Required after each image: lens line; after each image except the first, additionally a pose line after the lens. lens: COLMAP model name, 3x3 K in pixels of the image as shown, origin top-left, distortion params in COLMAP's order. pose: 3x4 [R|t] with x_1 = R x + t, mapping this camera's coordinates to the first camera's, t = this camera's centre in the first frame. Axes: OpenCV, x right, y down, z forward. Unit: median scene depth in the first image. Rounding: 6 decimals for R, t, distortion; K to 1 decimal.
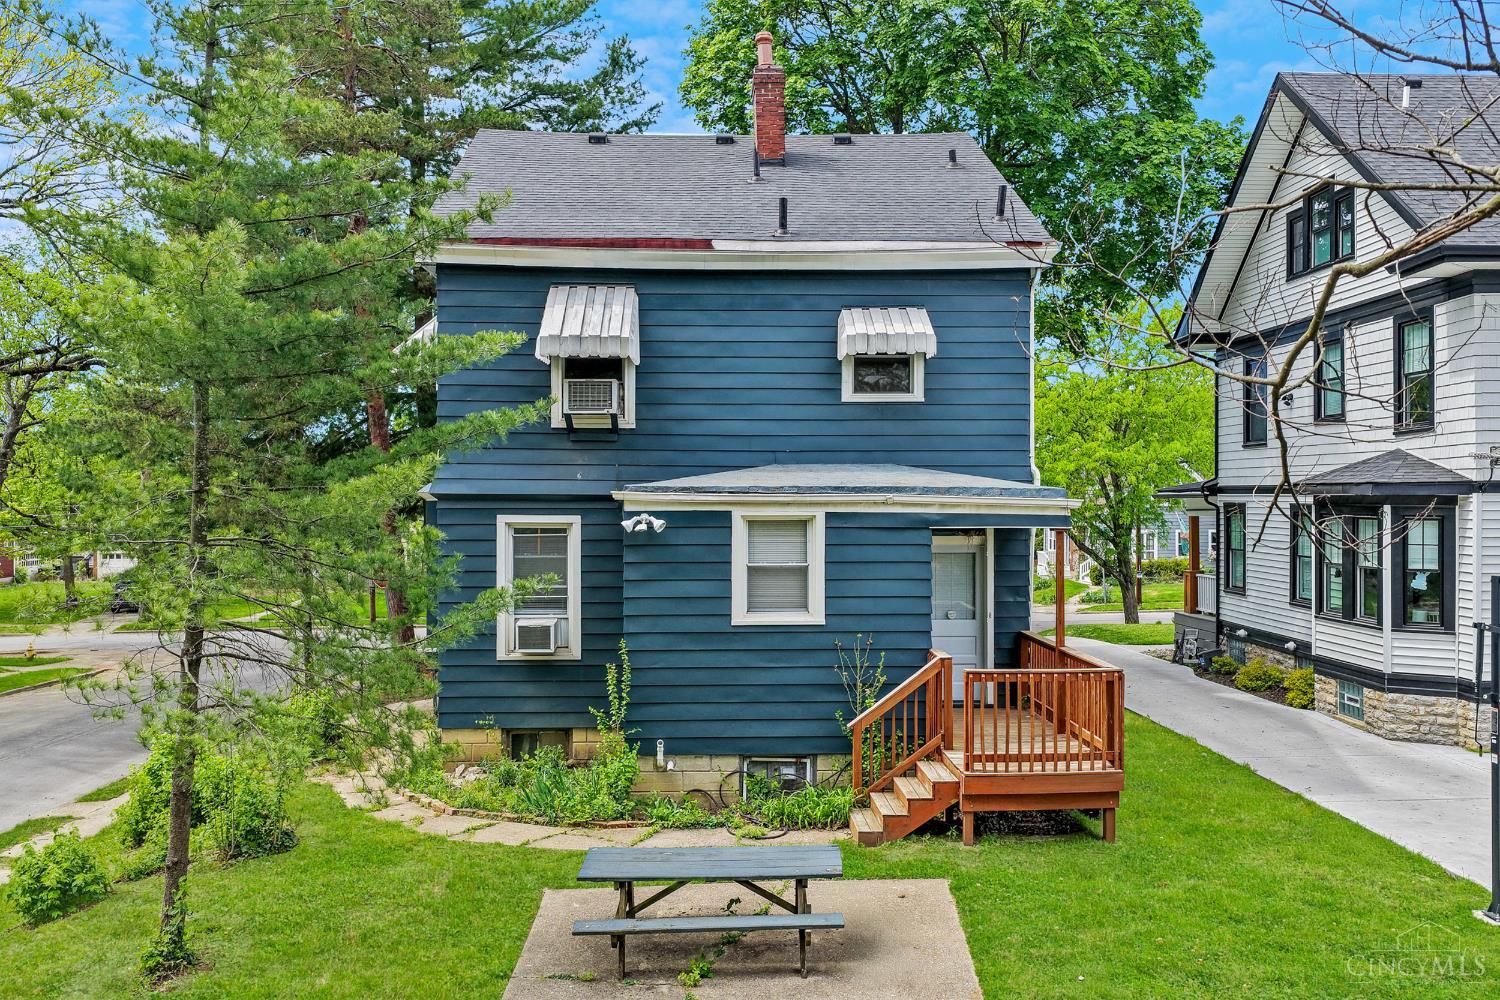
lens RADIAL K [[1253.4, 0, 750.5], [0, 1253.4, 501.0], [0, 0, 1]] dist [-0.028932, 0.011754]
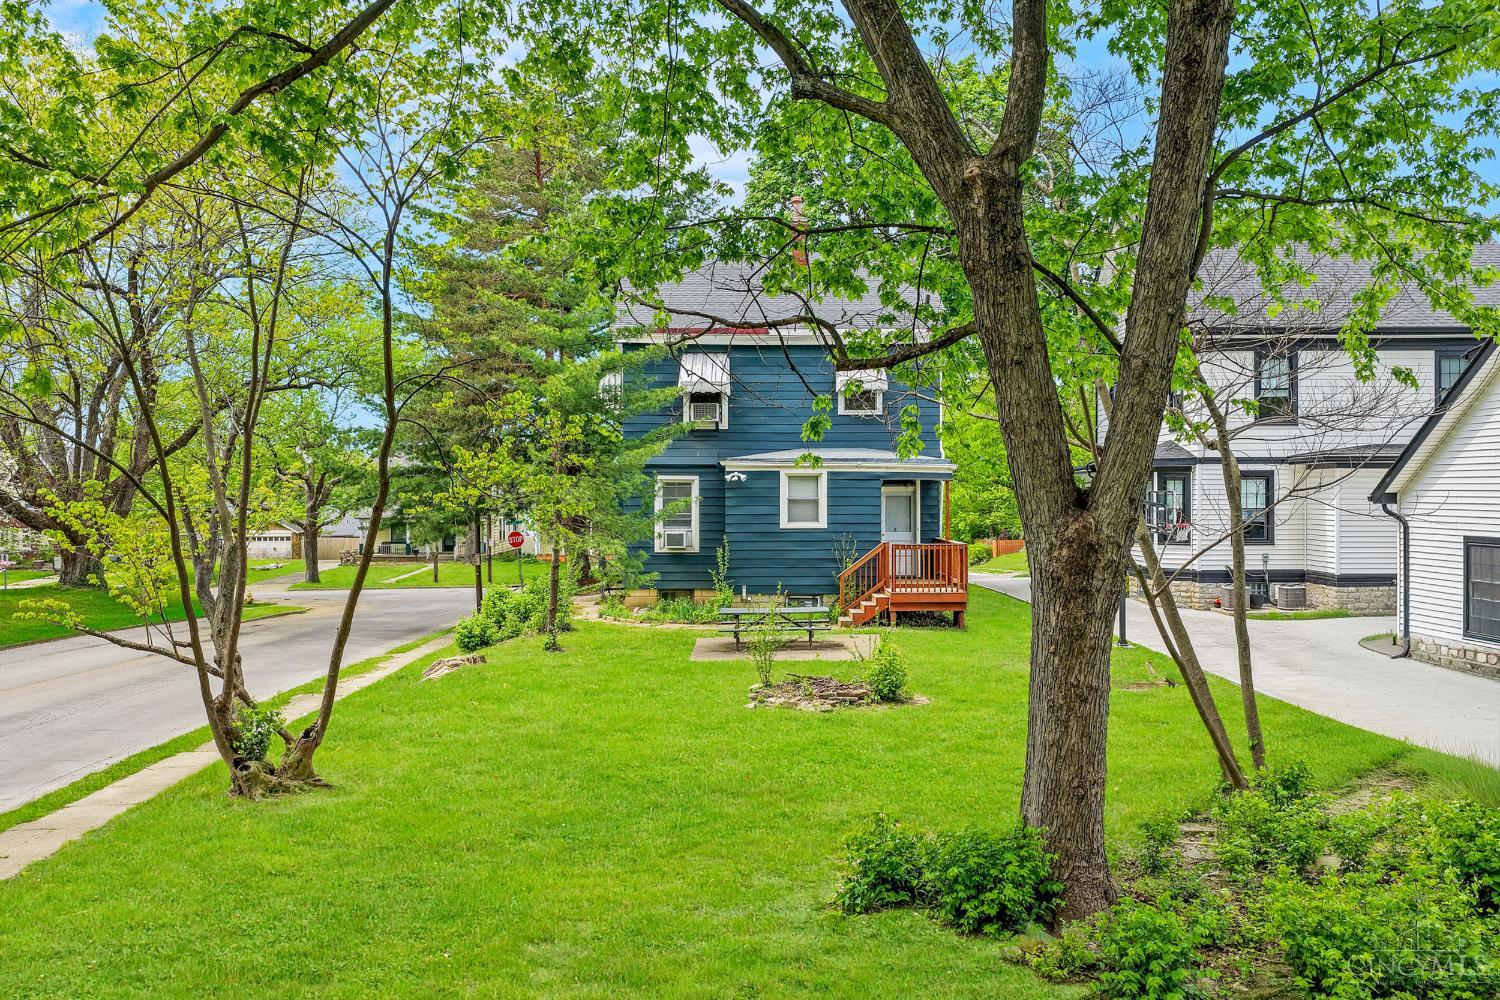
lens RADIAL K [[1253.4, 0, 751.9], [0, 1253.4, 500.3], [0, 0, 1]] dist [-0.028932, 0.011754]
pose [[0.999617, -0.001034, -0.027656, -0.004268], [0.001029, 0.999999, -0.000203, 0.050812], [0.027656, 0.000174, 0.999617, -0.914087]]
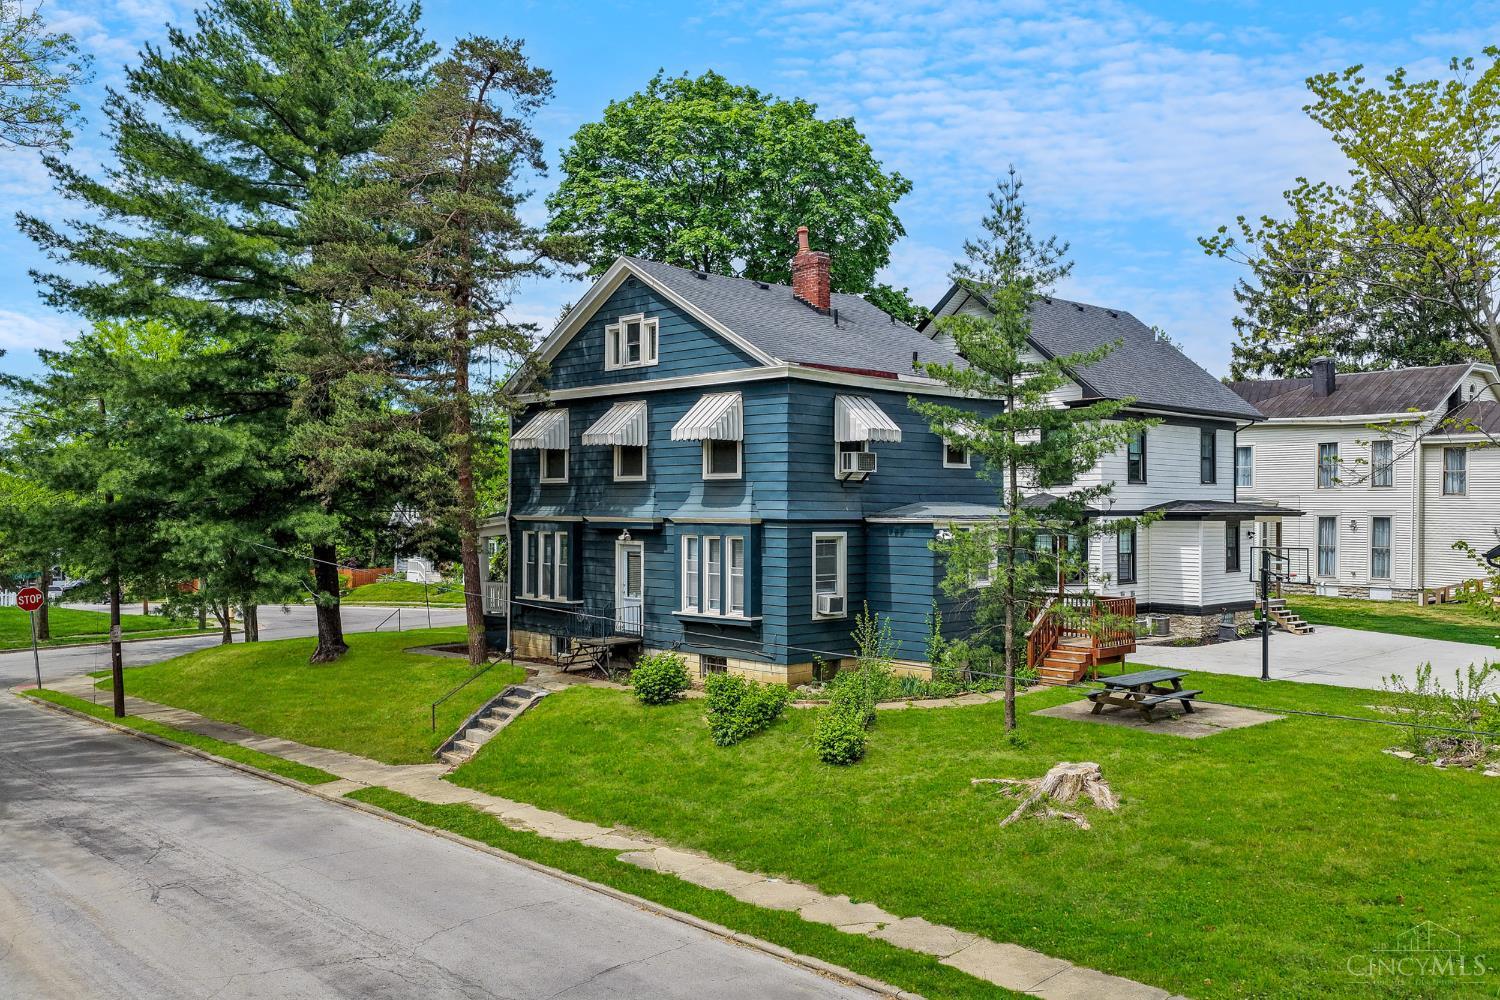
lens RADIAL K [[1253.4, 0, 762.9], [0, 1253.4, 497.4], [0, 0, 1]] dist [-0.028932, 0.011754]
pose [[0.756837, 0.008441, 0.653549, -1.379260], [-0.001480, 0.999936, -0.011200, -0.016344], [-0.653602, 0.007509, 0.756801, -0.212572]]
